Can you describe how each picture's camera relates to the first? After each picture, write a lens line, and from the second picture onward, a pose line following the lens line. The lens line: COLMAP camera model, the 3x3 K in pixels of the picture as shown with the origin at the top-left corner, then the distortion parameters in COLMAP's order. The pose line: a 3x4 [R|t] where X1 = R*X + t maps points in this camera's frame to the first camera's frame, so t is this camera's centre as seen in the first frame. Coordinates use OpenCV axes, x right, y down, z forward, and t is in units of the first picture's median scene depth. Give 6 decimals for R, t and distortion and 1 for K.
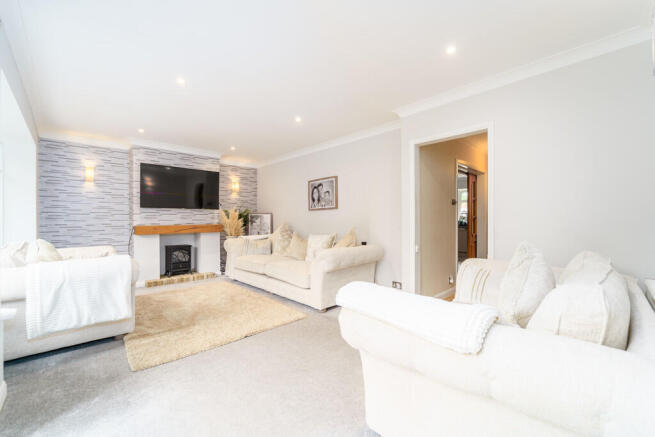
lens RADIAL K [[270.7, 0, 327.5], [0, 270.7, 218.5], [0, 0, 1]] dist [0.001039, 0.000068]
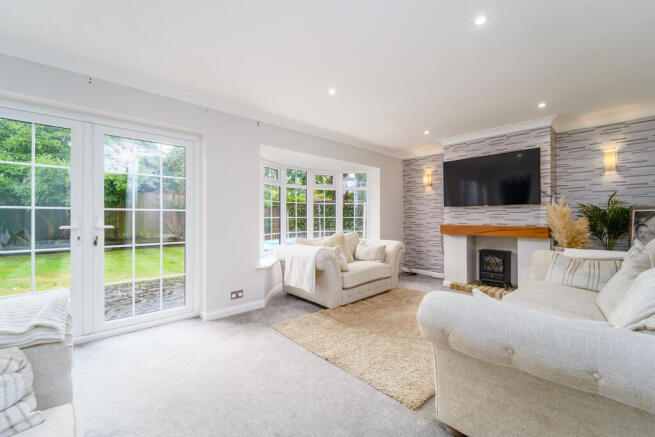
lens RADIAL K [[270.7, 0, 327.5], [0, 270.7, 218.5], [0, 0, 1]] dist [0.001039, 0.000068]
pose [[0.001456, 0.006444, -0.999978, 0.290062], [0.001832, 0.999978, 0.006447, -0.004256], [0.999997, -0.001842, 0.001444, 0.537372]]
